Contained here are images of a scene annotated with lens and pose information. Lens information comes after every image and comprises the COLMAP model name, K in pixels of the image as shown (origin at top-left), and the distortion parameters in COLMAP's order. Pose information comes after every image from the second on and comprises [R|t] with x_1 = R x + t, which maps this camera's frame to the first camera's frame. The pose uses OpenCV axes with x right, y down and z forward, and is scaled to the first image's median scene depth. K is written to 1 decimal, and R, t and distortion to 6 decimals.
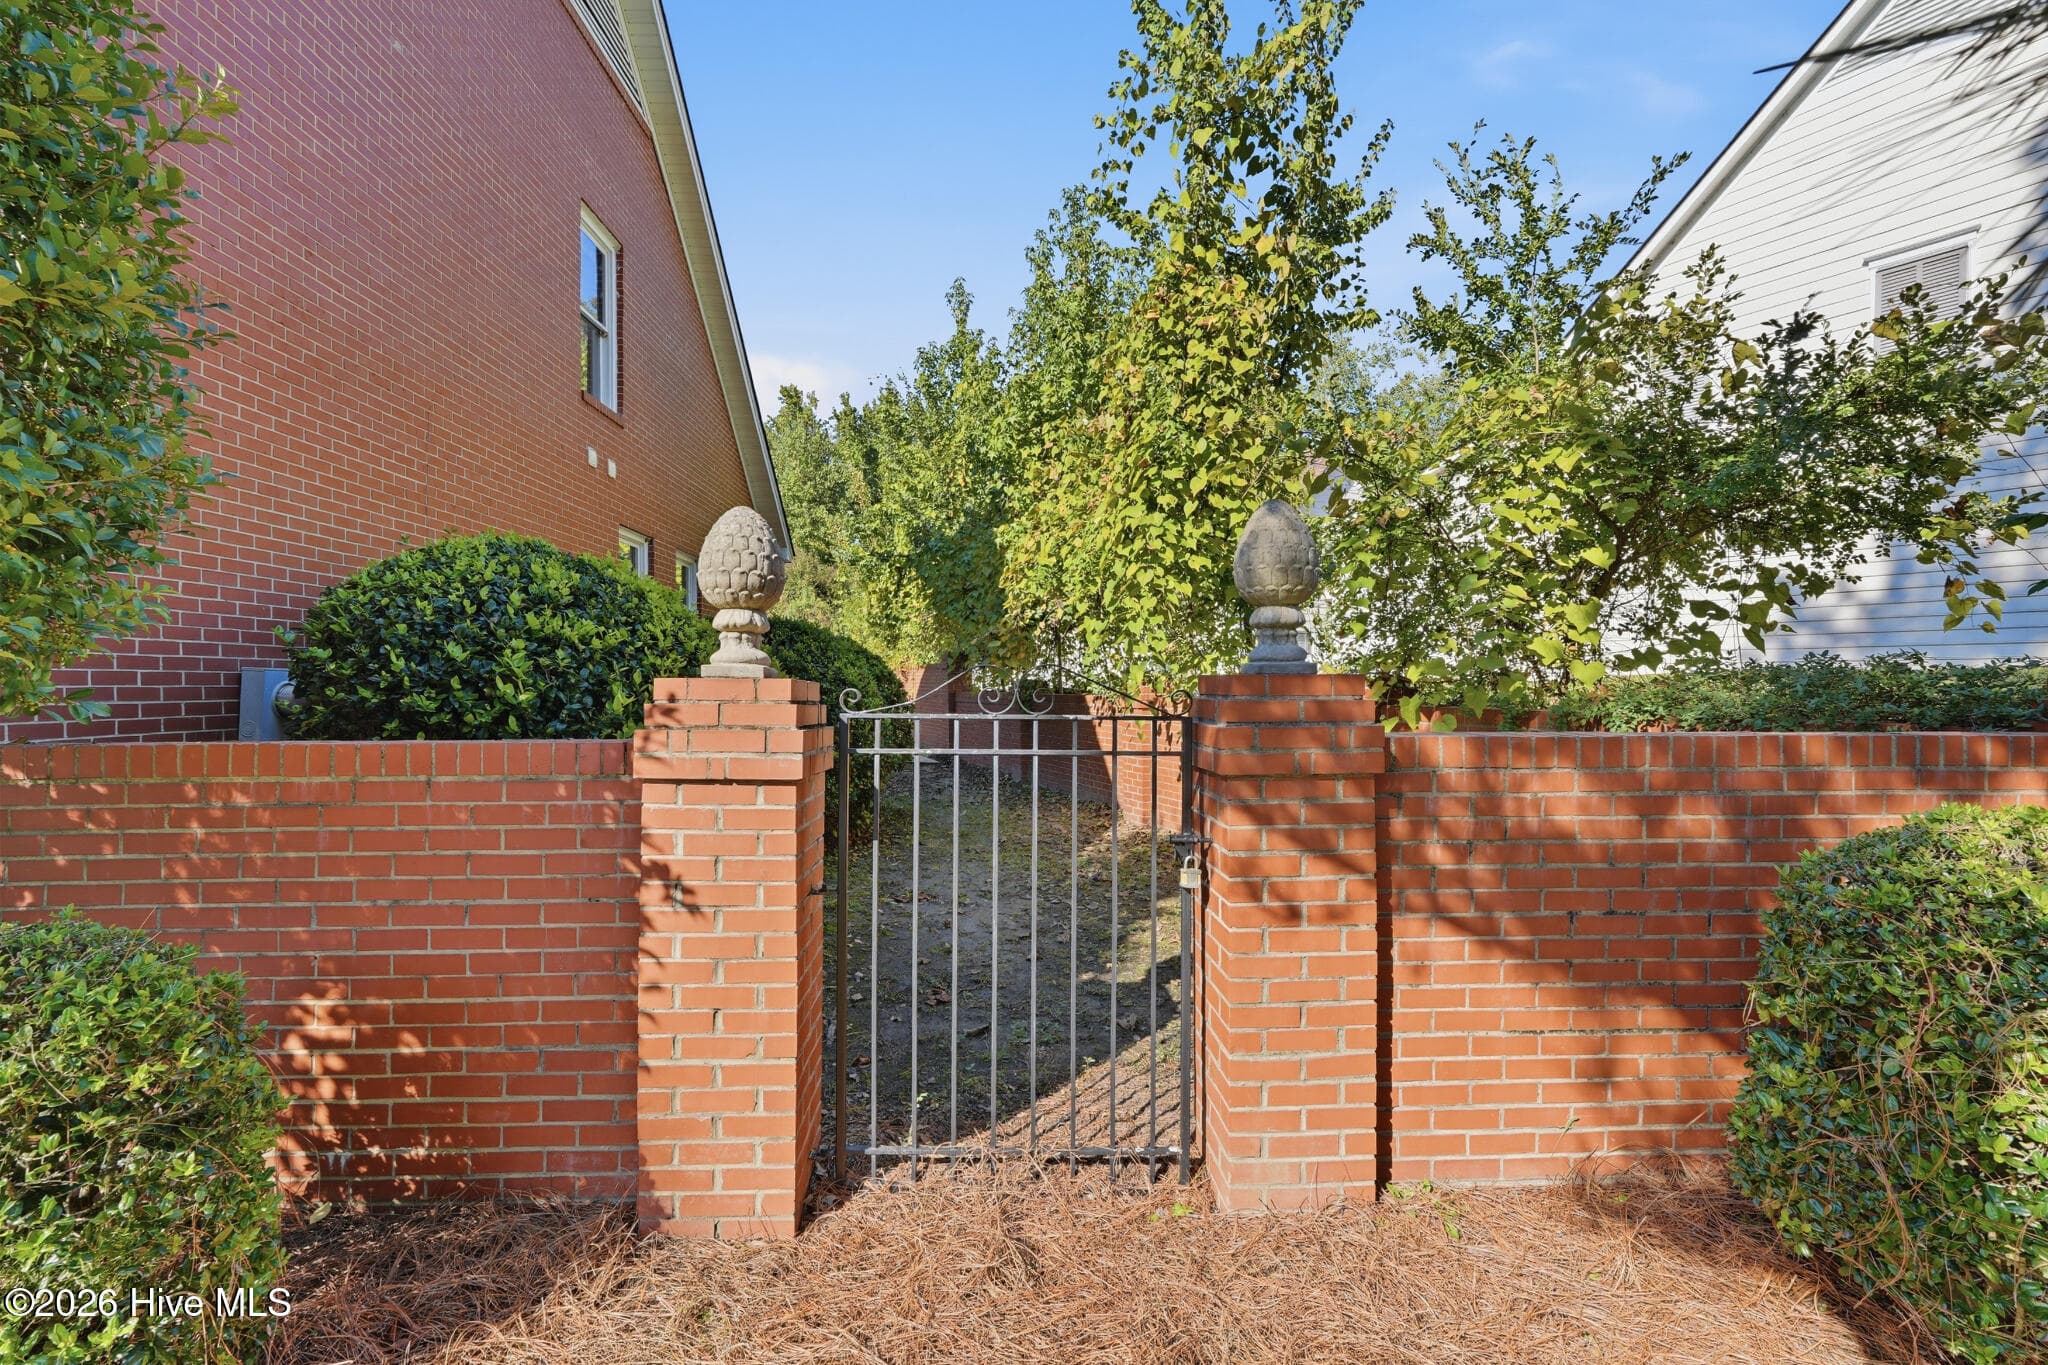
lens RADIAL K [[913.4, 0, 1027.8], [0, 913.4, 656.3], [0, 0, 1]] dist [-0.000023, 0.000554]
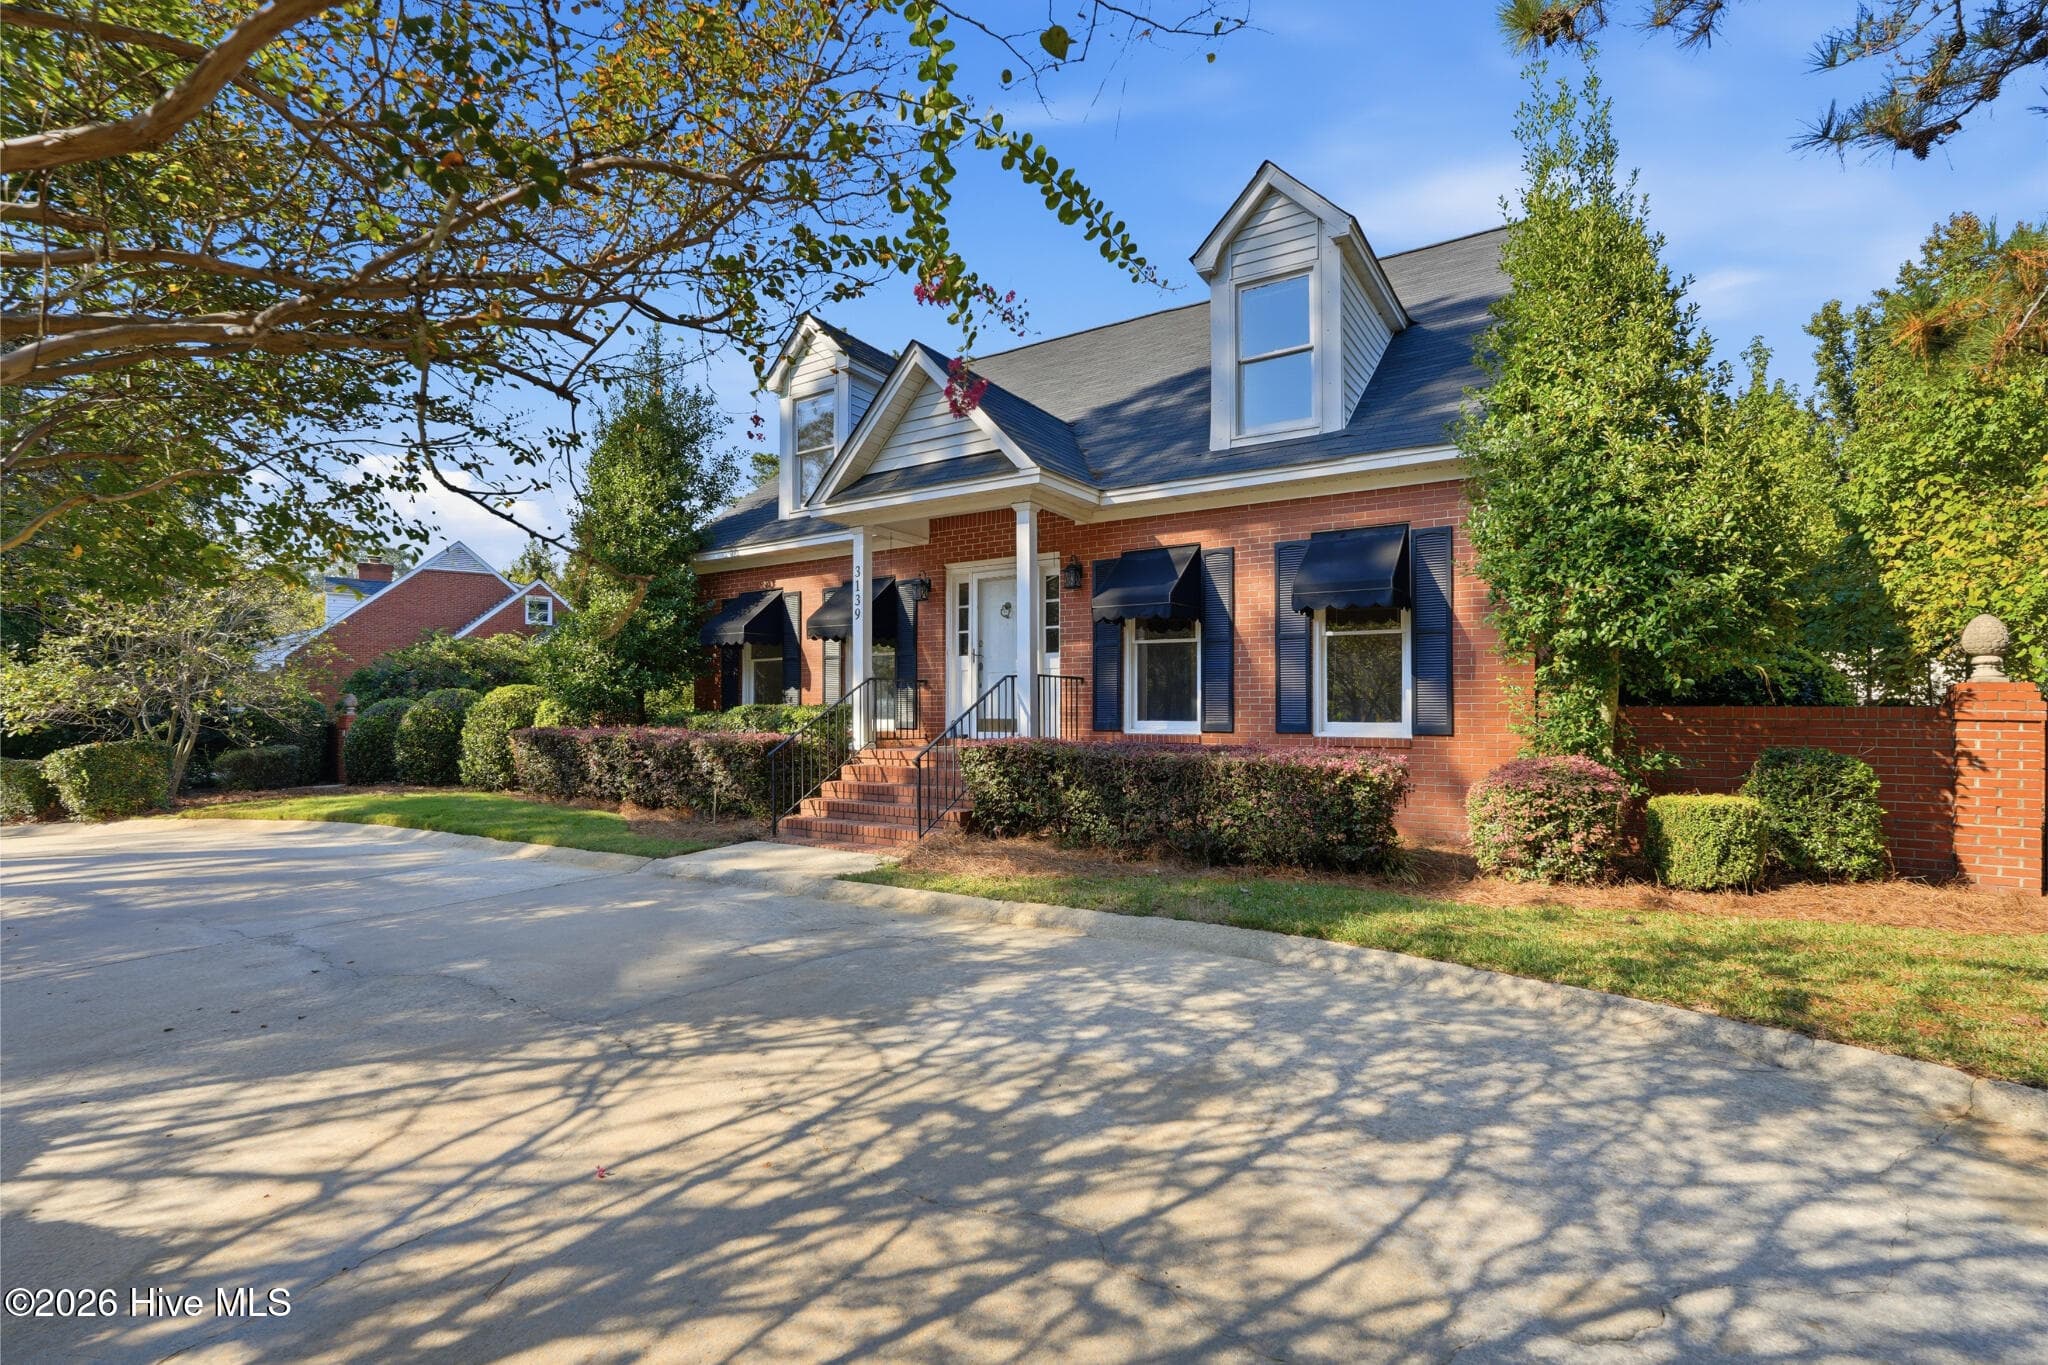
lens RADIAL K [[932.3, 0, 1017.1], [0, 932.3, 703.1], [0, 0, 1]] dist [-0.033533, 0.009502]
pose [[0.819559, -0.000603, -0.572994, -1.090324], [0.010968, 0.999833, 0.014634, 0.014336], [0.572889, -0.018278, 0.819429, -2.618208]]
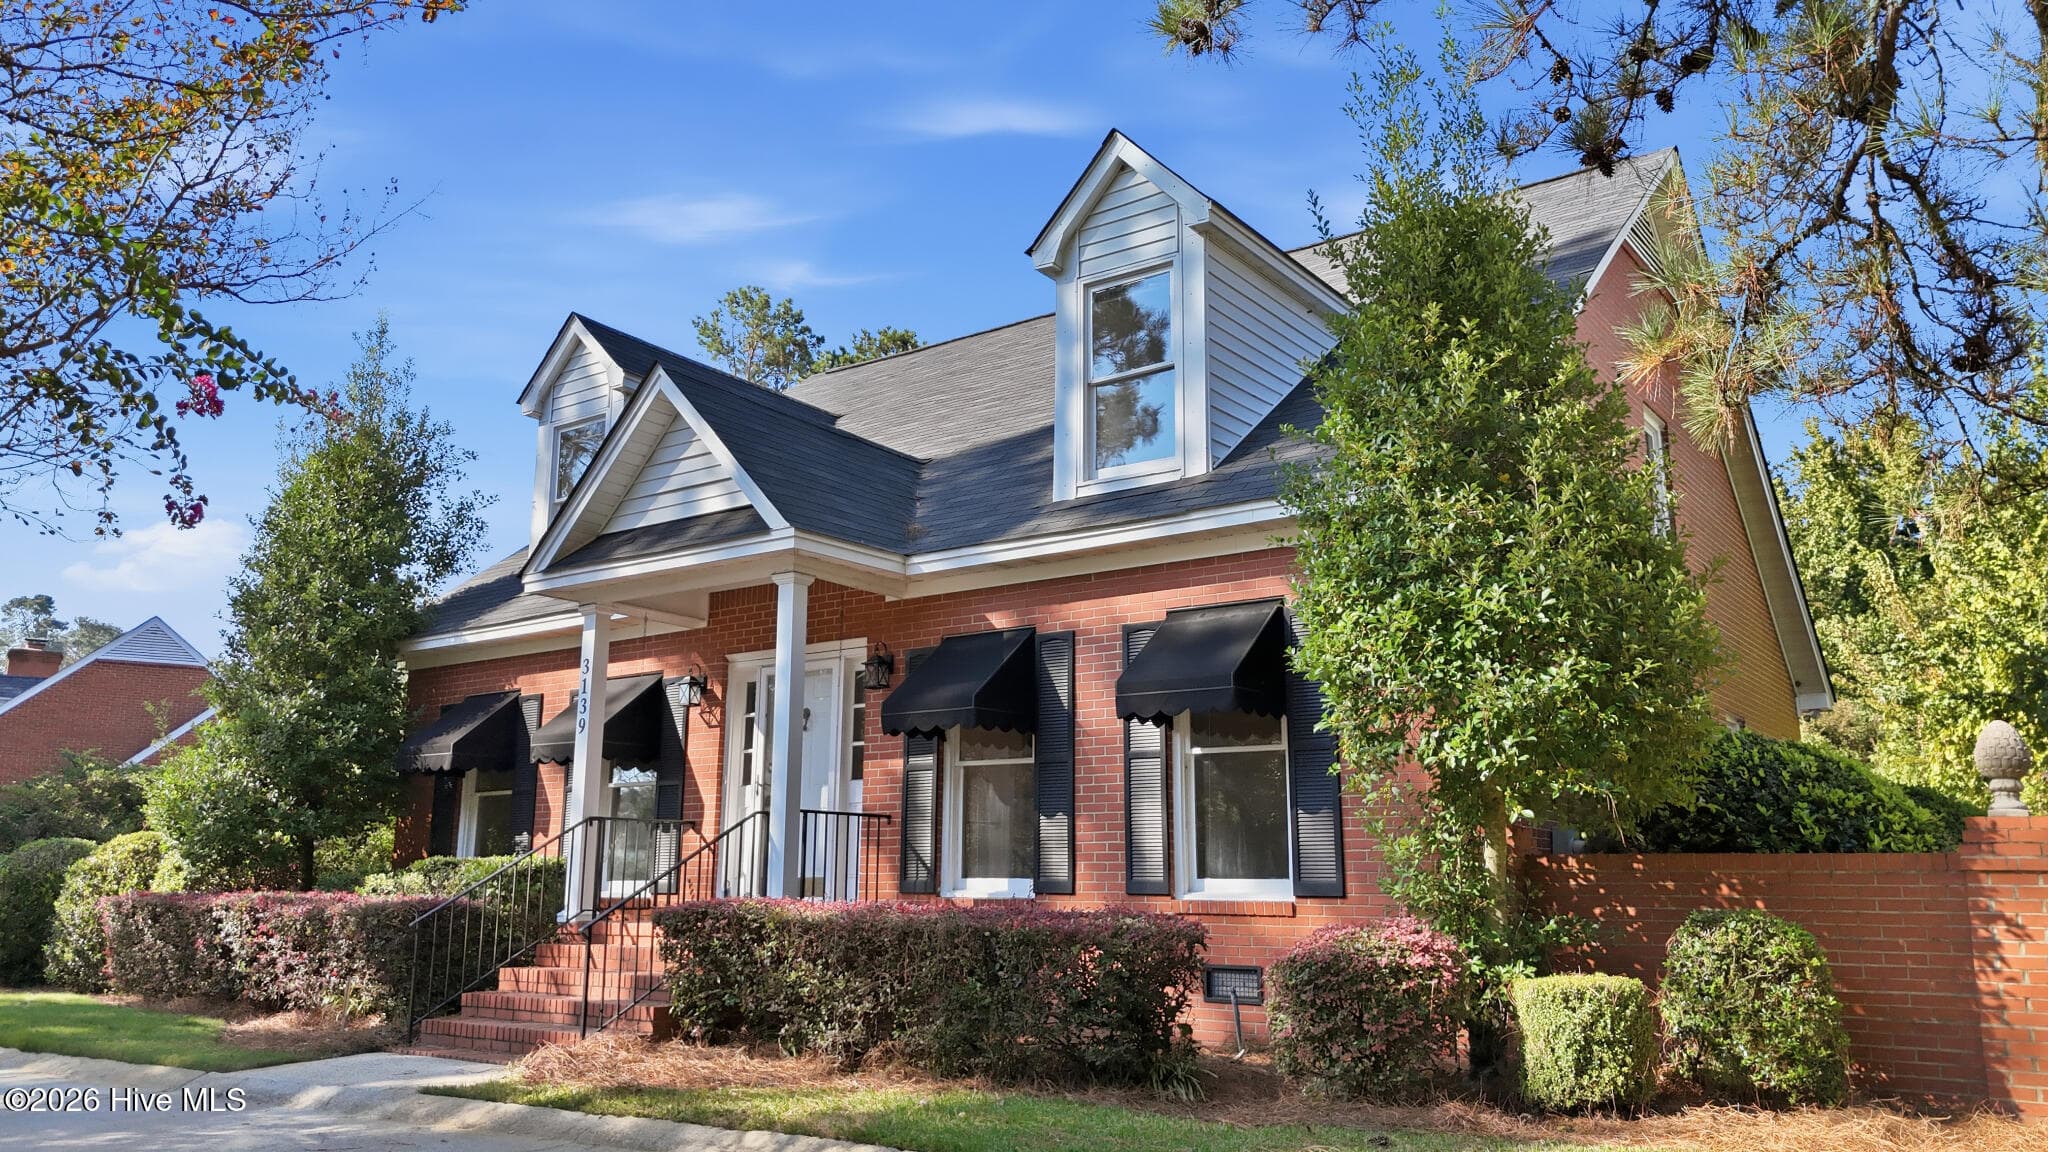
lens RADIAL K [[1515.1, 0, 1036.0], [0, 1515.1, 580.6], [0, 0, 1]] dist [0.047127, -0.046825]
pose [[0.791937, -0.114372, -0.599796, 0.025164], [0.008183, 0.984201, -0.176867, 0.082066], [0.610548, 0.135160, 0.780361, -2.571927]]
